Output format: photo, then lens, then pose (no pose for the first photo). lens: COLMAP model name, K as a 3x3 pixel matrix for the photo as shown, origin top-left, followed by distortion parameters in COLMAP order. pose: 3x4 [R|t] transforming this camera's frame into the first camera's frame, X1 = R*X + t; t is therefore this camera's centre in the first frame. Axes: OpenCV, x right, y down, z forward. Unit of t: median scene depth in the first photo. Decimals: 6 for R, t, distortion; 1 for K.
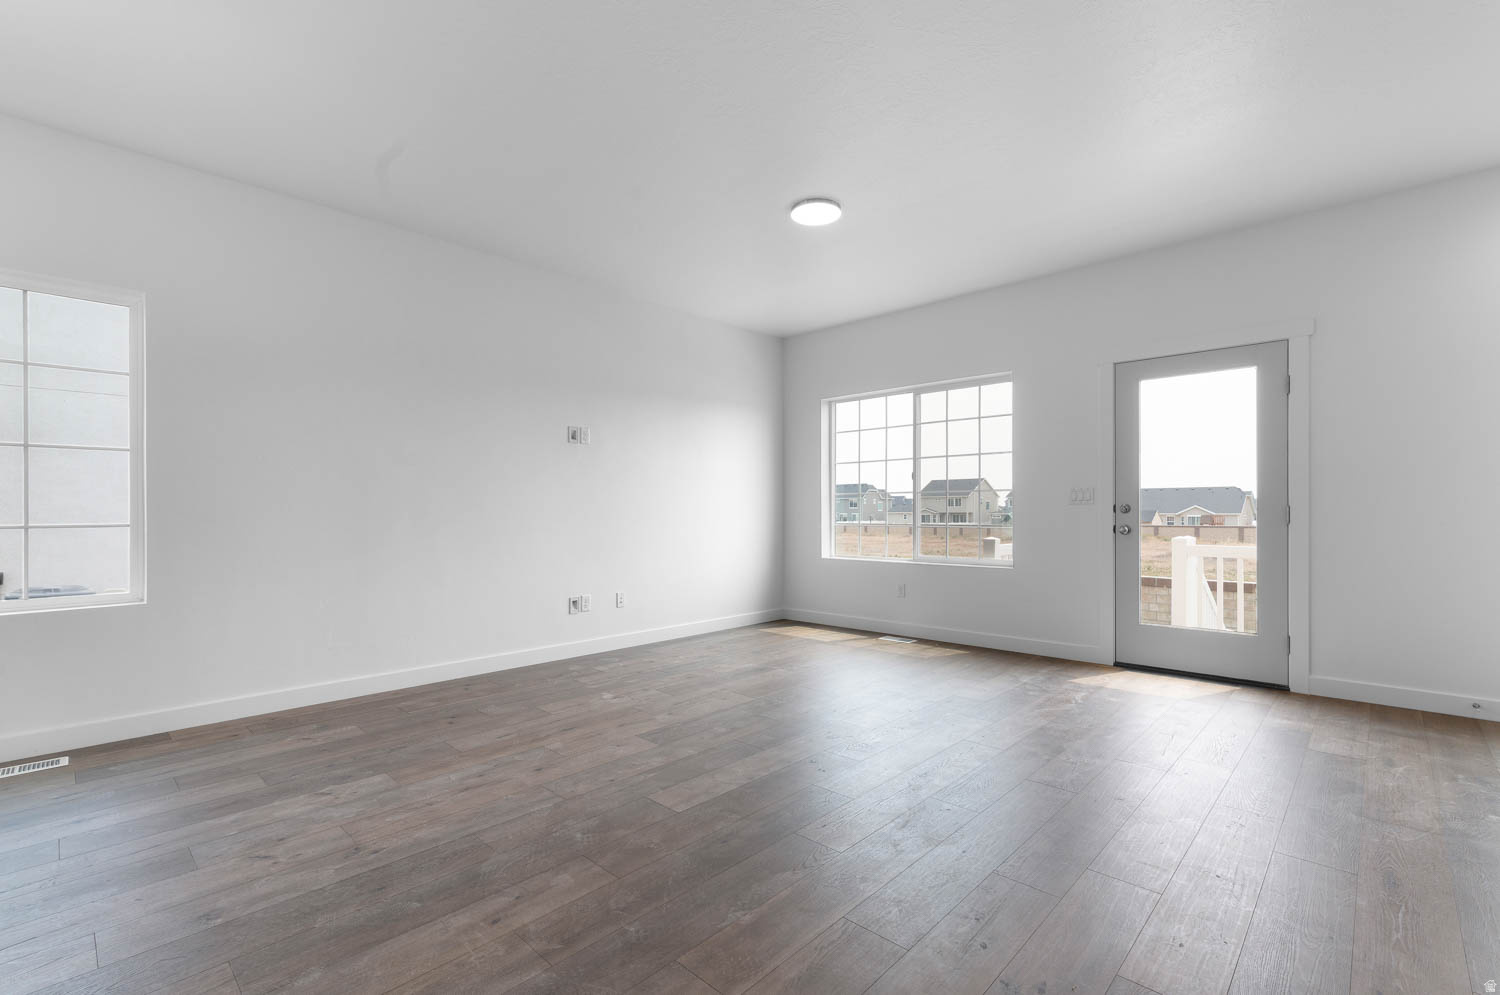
lens RADIAL K [[658.2, 0, 760.1], [0, 658.2, 496.1], [0, 0, 1]] dist [0.000787, 0.000296]
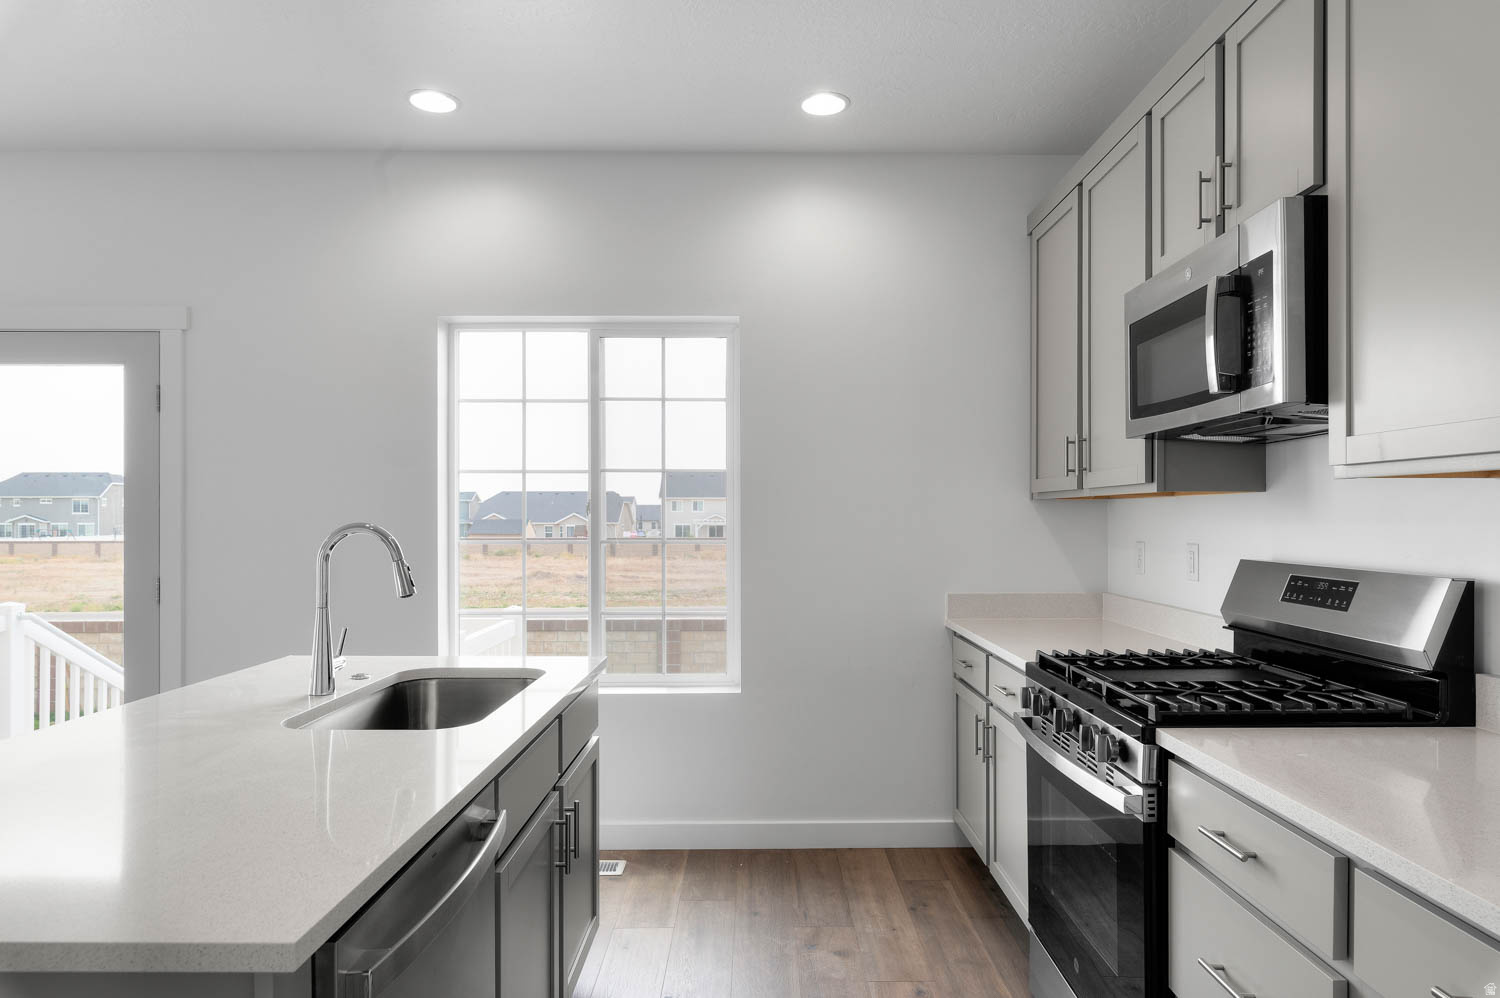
lens RADIAL K [[923.6, 0, 750.3], [0, 923.6, 508.6], [0, 0, 1]] dist [0.034053, 0.000752]
pose [[0.735581, 0.005502, 0.677414, 0.507223], [-0.015075, 0.999852, 0.008248, -0.062608], [-0.677269, -0.016280, 0.735556, -0.095006]]
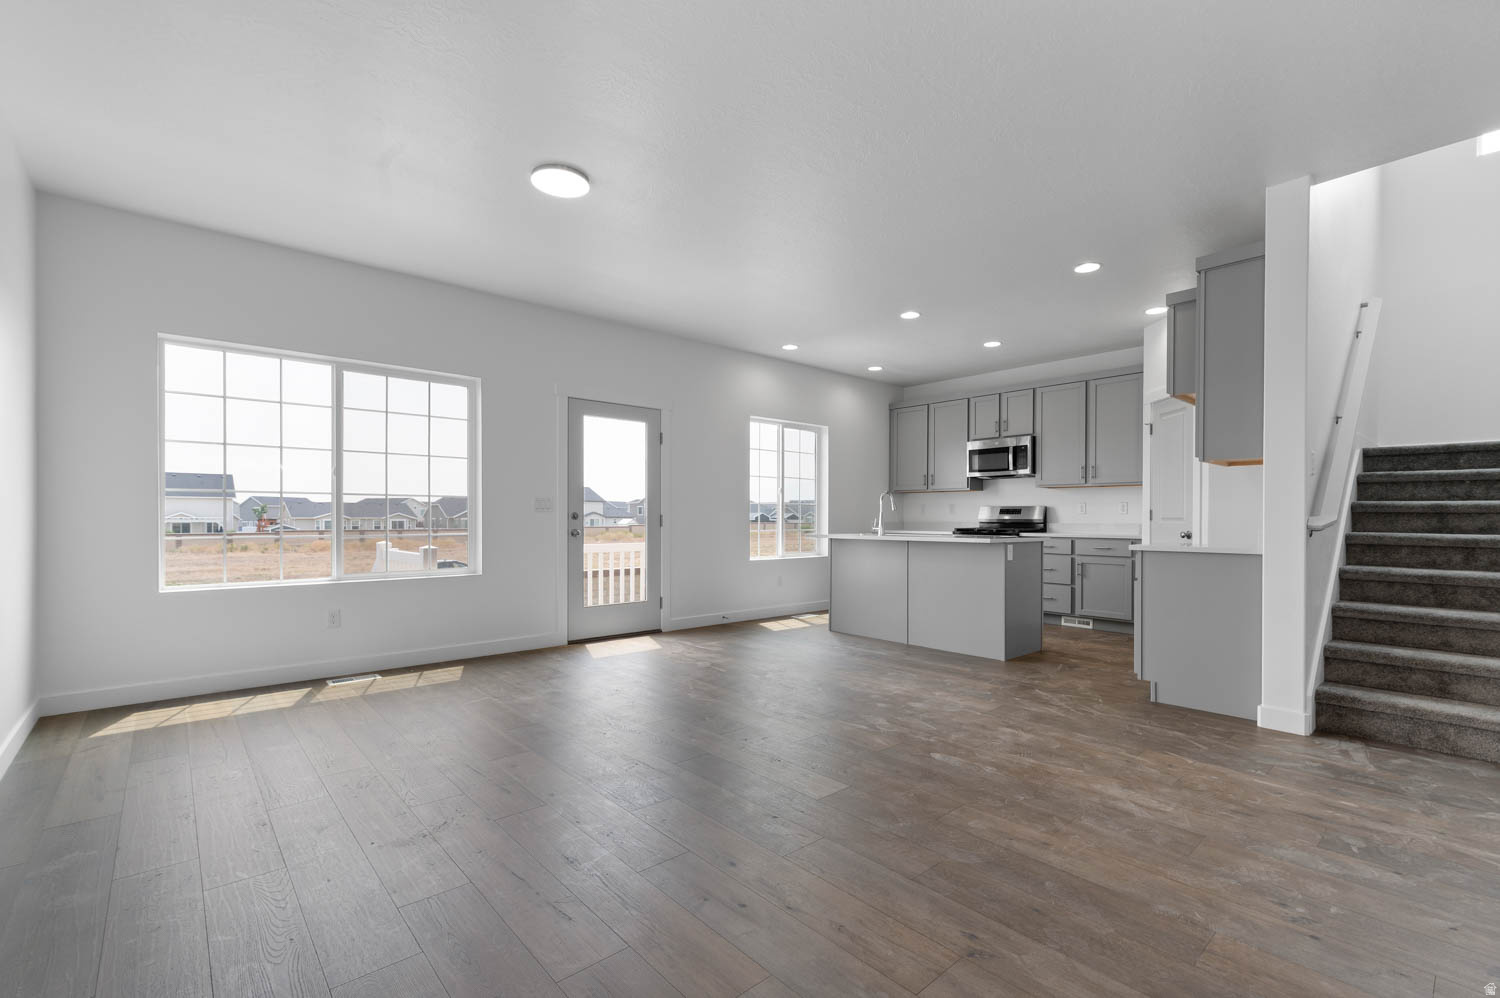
lens RADIAL K [[658.2, 0, 747.4], [0, 658.2, 523.3], [0, 0, 1]] dist [0.000787, 0.000296]
pose [[0.099230, -0.005458, 0.995050, -0.629015], [-0.026800, 0.999608, 0.008156, 0.013010], [-0.994704, -0.027476, 0.099044, 0.536260]]
